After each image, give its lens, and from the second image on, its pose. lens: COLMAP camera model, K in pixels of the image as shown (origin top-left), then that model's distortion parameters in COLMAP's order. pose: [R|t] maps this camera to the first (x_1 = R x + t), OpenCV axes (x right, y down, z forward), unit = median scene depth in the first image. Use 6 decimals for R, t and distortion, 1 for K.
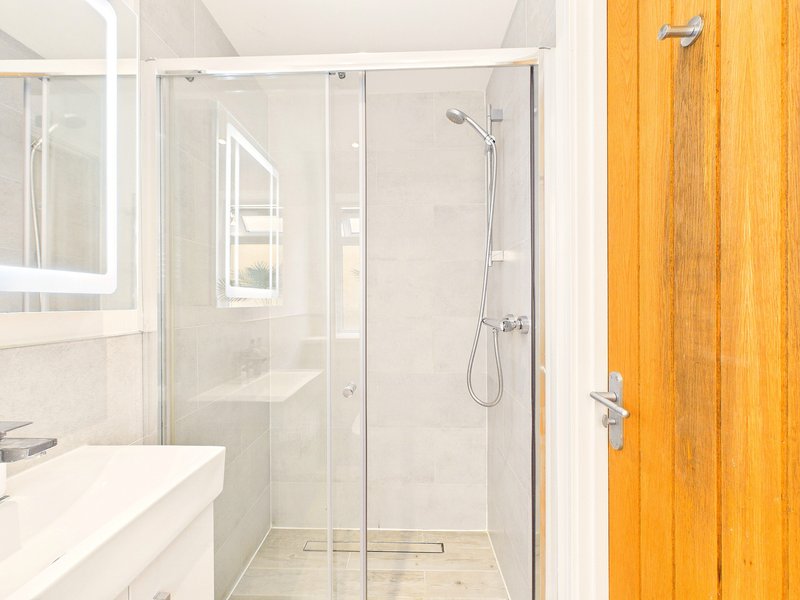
lens RADIAL K [[314.5, 0, 400.0], [0, 314.5, 300.0], [0, 0, 1]] dist [-0.000187, -0.000055]
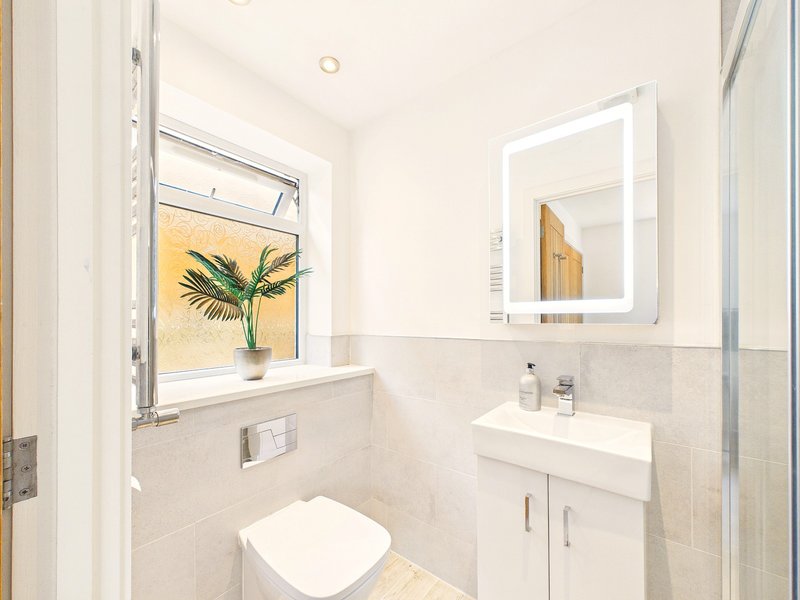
lens RADIAL K [[319.1, 0, 396.9], [0, 319.1, 319.0], [0, 0, 1]] dist [-0.001500, -0.000575]
pose [[-0.601629, -0.005009, -0.798760, 0.707803], [0.010167, 0.999851, -0.013928, 0.017961], [0.798711, -0.016500, -0.601489, 0.902535]]
